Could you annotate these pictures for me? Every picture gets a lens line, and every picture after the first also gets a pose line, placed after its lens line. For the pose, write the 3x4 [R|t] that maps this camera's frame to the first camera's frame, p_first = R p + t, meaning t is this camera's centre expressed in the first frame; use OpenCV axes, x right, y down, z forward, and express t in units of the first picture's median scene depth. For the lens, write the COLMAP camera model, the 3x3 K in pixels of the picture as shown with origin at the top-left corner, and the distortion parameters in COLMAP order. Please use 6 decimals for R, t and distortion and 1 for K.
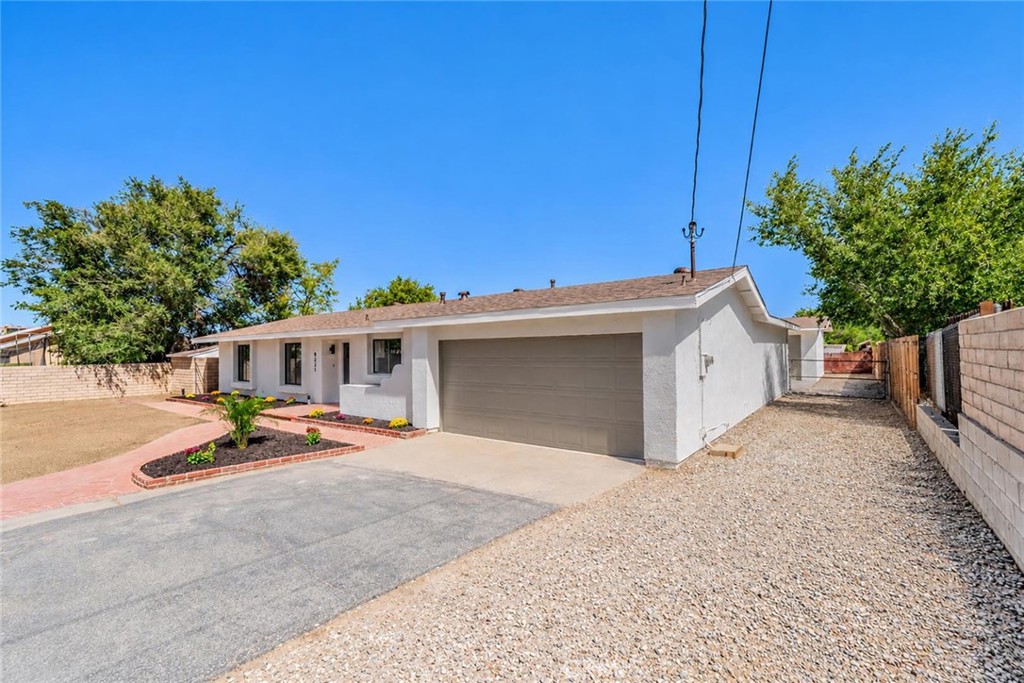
lens RADIAL K [[443.2, 0, 512.0], [0, 443.2, 341.5], [0, 0, 1]] dist [0.001323, 0.000212]
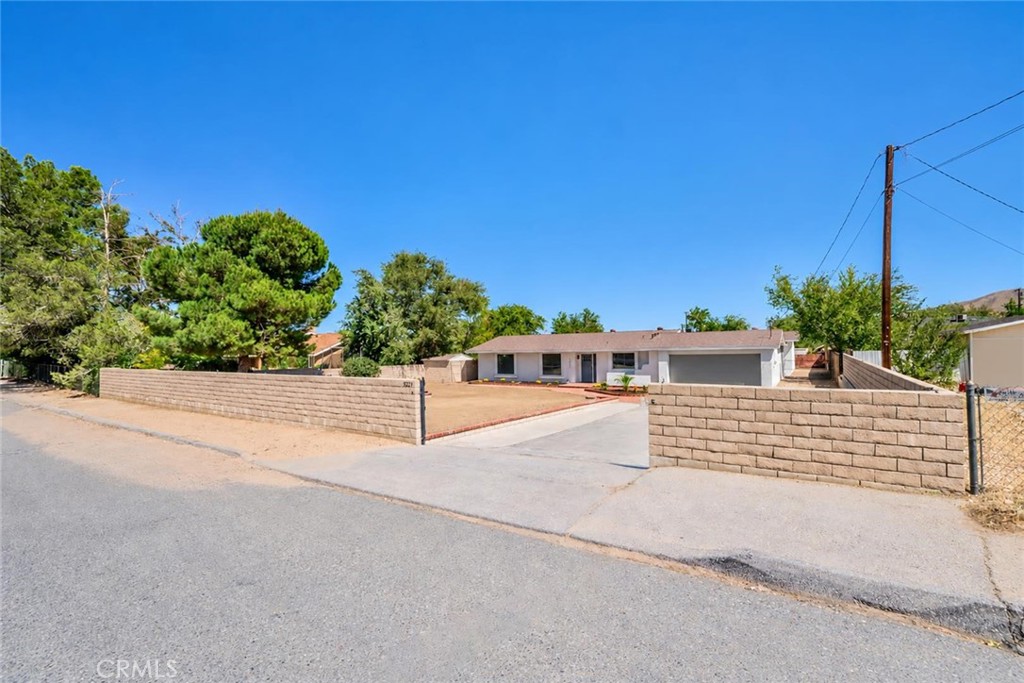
lens RADIAL K [[443.2, 0, 512.0], [0, 443.2, 341.5], [0, 0, 1]] dist [0.001323, 0.000212]
pose [[0.998041, -0.004009, 0.062439, -0.551108], [0.004047, 0.999992, -0.000469, -0.035454], [-0.062437, 0.000721, 0.998049, -0.704434]]
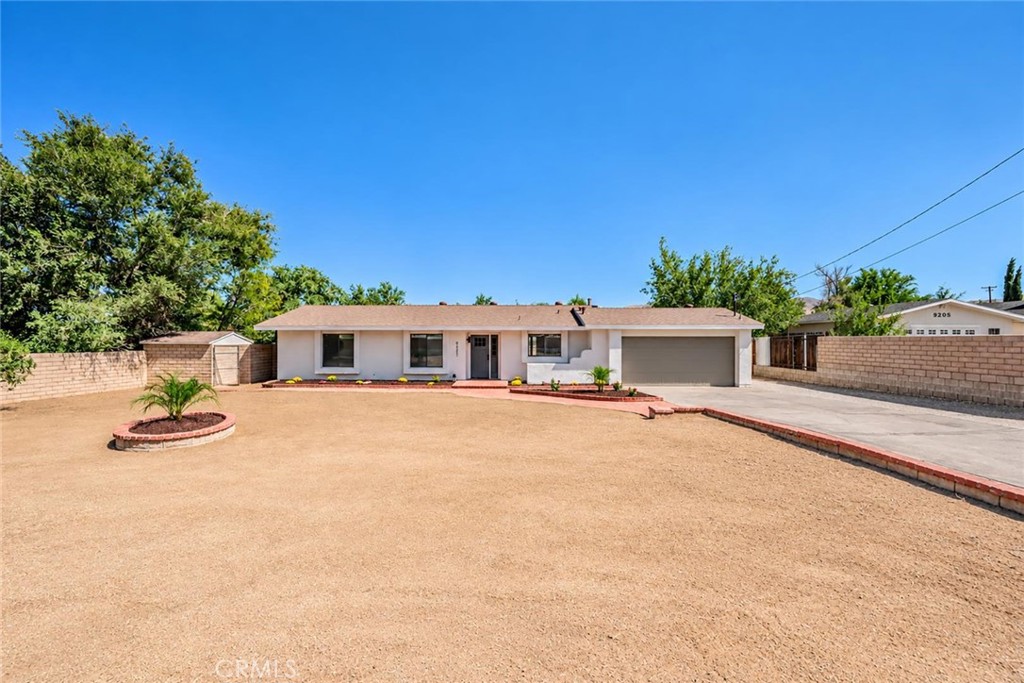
lens RADIAL K [[443.2, 0, 512.0], [0, 443.2, 341.5], [0, 0, 1]] dist [0.001323, 0.000212]
pose [[0.819003, 0.006202, 0.573755, -0.693169], [-0.021474, 0.999572, 0.019848, -0.002237], [-0.573387, -0.028577, 0.818786, -0.111627]]
